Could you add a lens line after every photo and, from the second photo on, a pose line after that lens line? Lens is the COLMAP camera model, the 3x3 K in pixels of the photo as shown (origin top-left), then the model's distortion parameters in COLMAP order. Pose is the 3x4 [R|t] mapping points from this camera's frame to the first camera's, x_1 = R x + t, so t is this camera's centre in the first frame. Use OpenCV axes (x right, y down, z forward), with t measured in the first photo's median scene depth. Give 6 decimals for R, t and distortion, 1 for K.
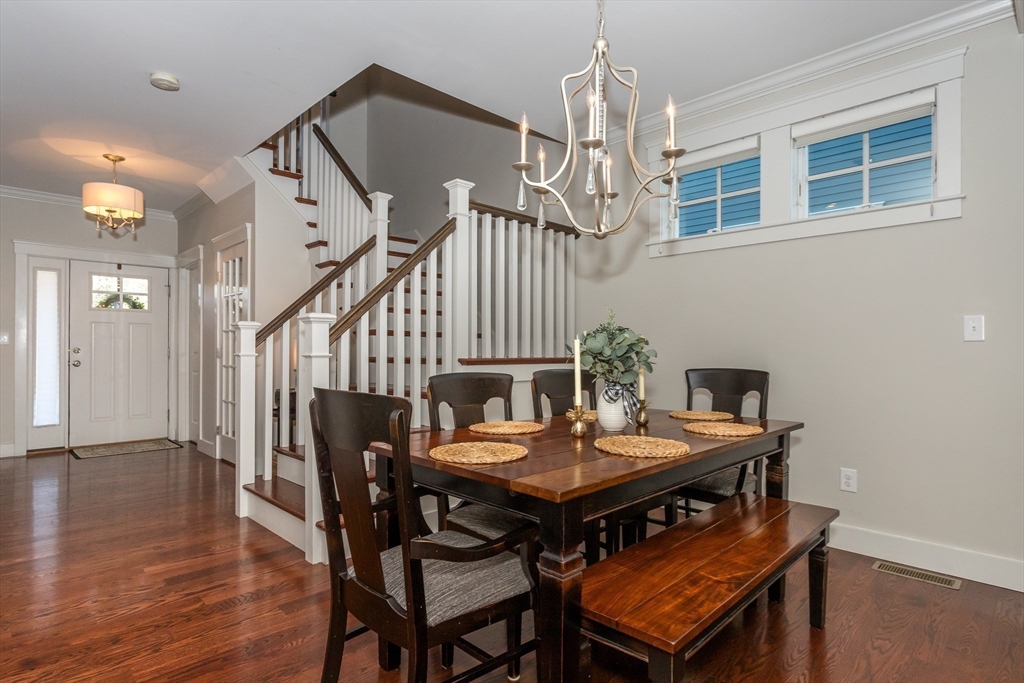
lens RADIAL K [[518.6, 0, 504.8], [0, 518.6, 350.4], [0, 0, 1]] dist [0.000132, 0.001757]
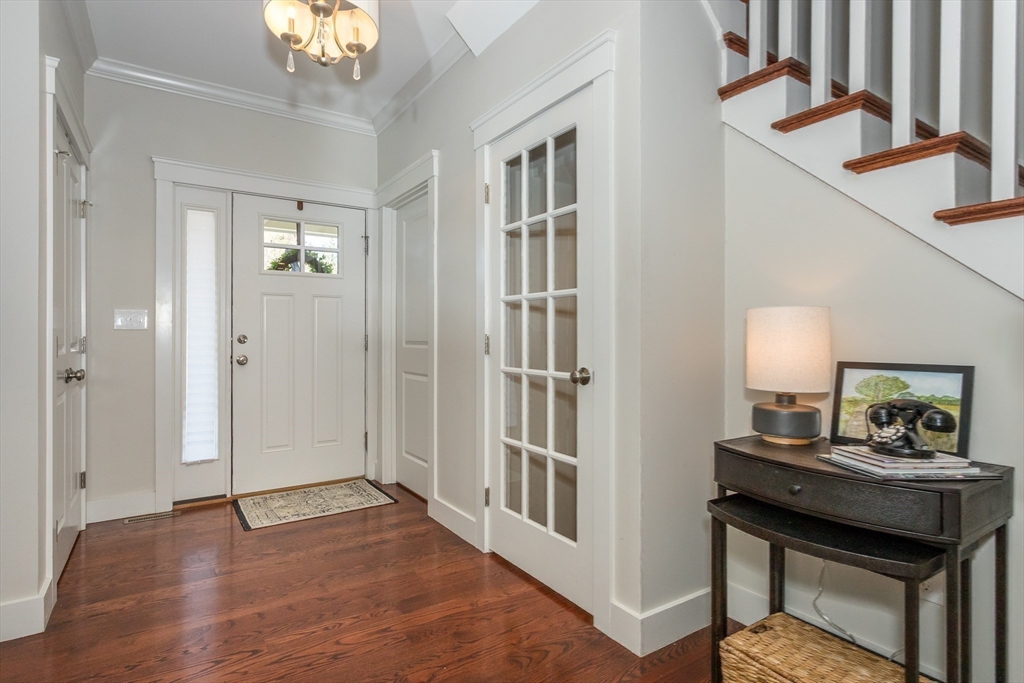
lens RADIAL K [[518.6, 0, 493.9], [0, 518.6, 337.9], [0, 0, 1]] dist [0.000132, 0.001757]
pose [[0.975432, -0.001638, -0.220293, -0.400486], [0.001972, 0.999997, 0.001296, -0.001725], [0.220291, -0.001699, 0.975433, 0.468255]]
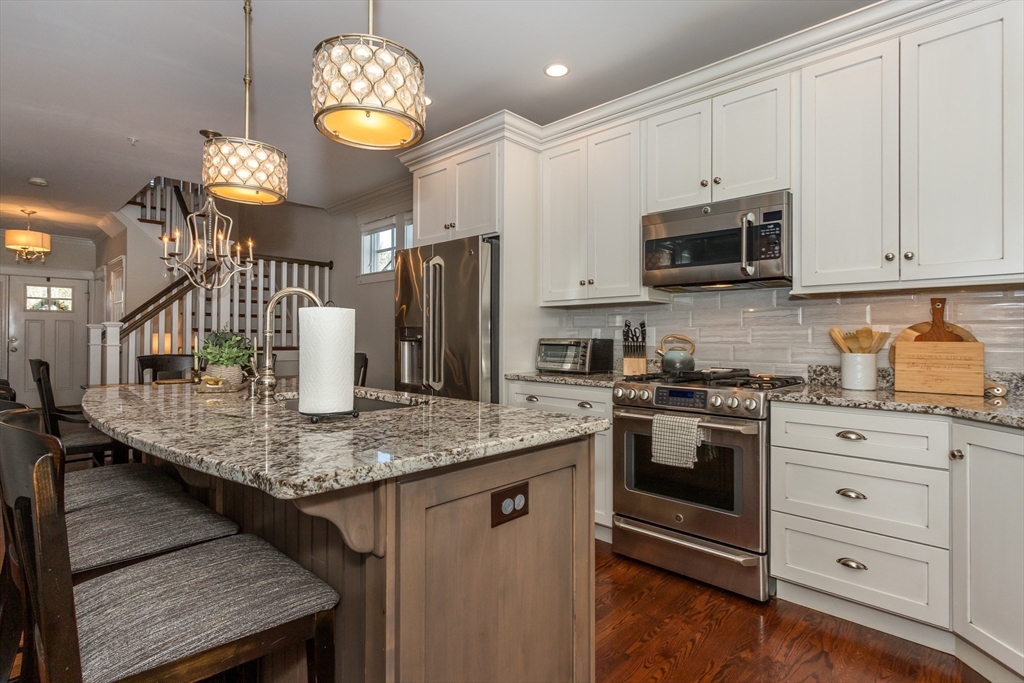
lens RADIAL K [[518.6, 0, 520.3], [0, 518.6, 335.9], [0, 0, 1]] dist [0.000132, 0.001757]
pose [[0.999897, 0.008440, 0.011602, 0.518548], [-0.008289, 0.999882, -0.012972, -0.005251], [-0.011710, 0.012875, 0.999849, -0.406665]]
